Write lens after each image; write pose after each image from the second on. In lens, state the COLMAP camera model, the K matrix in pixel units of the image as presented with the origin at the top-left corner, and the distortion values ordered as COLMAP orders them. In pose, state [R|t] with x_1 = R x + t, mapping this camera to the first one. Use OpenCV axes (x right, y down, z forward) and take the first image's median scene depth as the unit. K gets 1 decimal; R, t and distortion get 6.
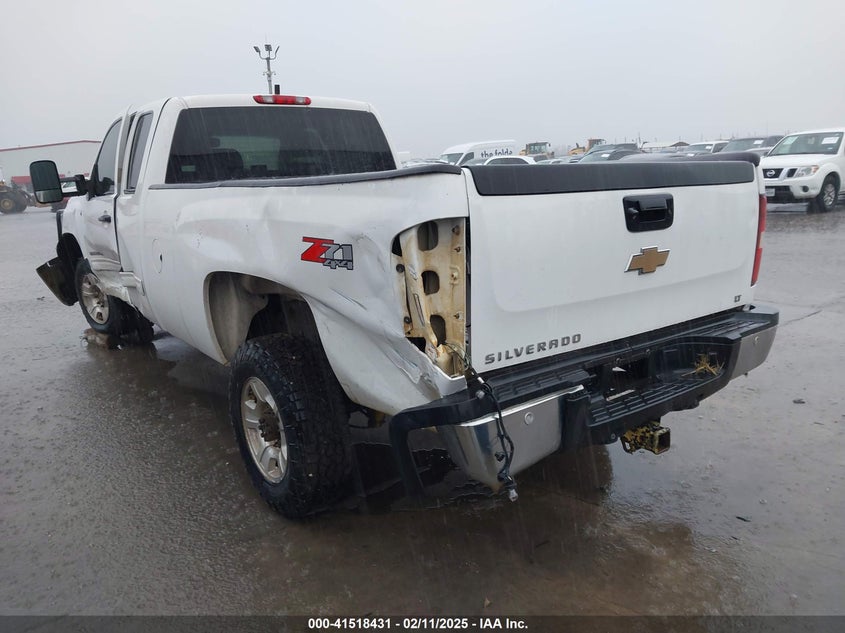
lens RADIAL K [[661.4, 0, 422.5], [0, 661.4, 304.8], [0, 0, 1]] dist [-0.002302, -0.001459]
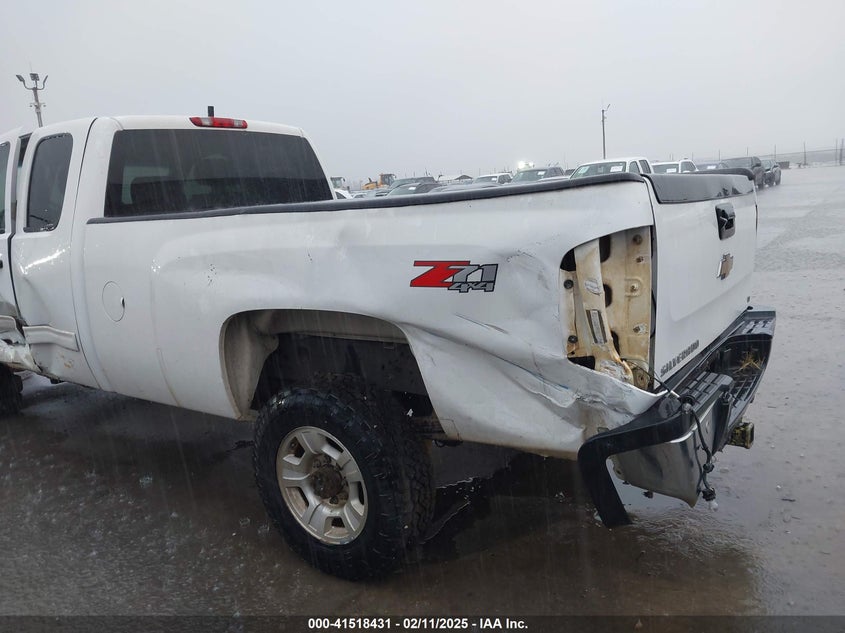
lens RADIAL K [[645.5, 0, 274.6], [0, 645.5, 313.8], [0, 0, 1]] dist [0.004060, 0.002445]
pose [[0.951353, -0.071848, 0.299608, -0.622640], [0.086490, 0.995606, -0.035879, -0.014996], [-0.295714, 0.060047, 0.953387, 0.217845]]
